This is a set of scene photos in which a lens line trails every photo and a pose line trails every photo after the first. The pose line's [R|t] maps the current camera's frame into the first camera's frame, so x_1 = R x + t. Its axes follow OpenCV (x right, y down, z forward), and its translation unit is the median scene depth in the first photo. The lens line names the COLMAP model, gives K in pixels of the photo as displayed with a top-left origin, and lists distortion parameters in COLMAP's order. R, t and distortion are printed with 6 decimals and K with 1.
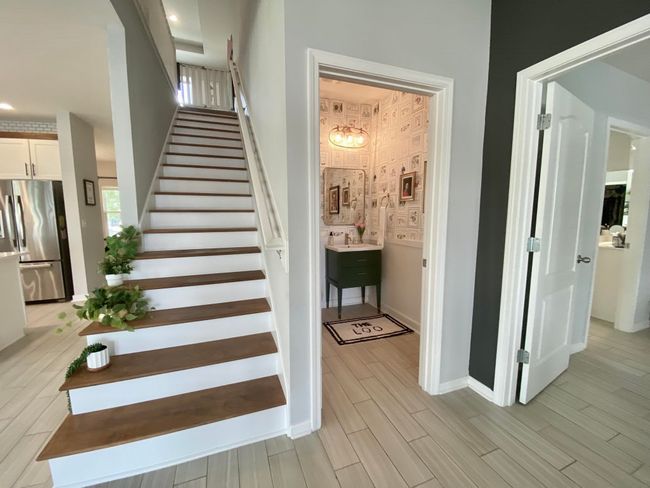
lens RADIAL K [[267.7, 0, 325.3], [0, 267.7, 242.9], [0, 0, 1]] dist [0.019606, -0.000087]
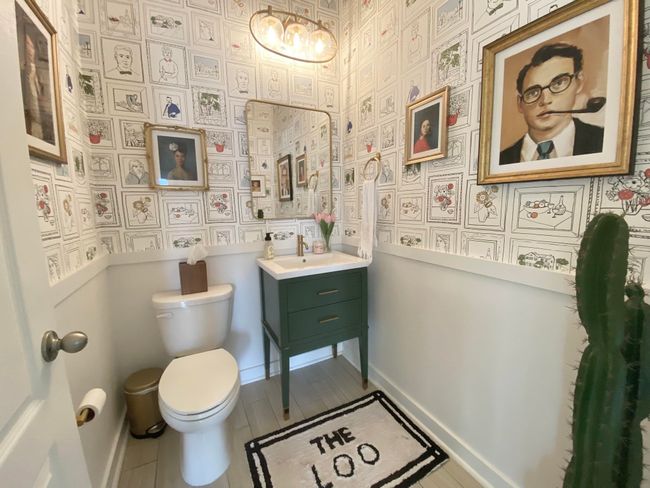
lens RADIAL K [[267.7, 0, 325.3], [0, 267.7, 240.2], [0, 0, 1]] dist [0.019606, -0.000087]
pose [[0.993513, -0.033881, 0.108556, 0.076736], [0.031528, 0.999231, 0.023319, -0.037313], [-0.109262, -0.019745, 0.993817, 0.500664]]
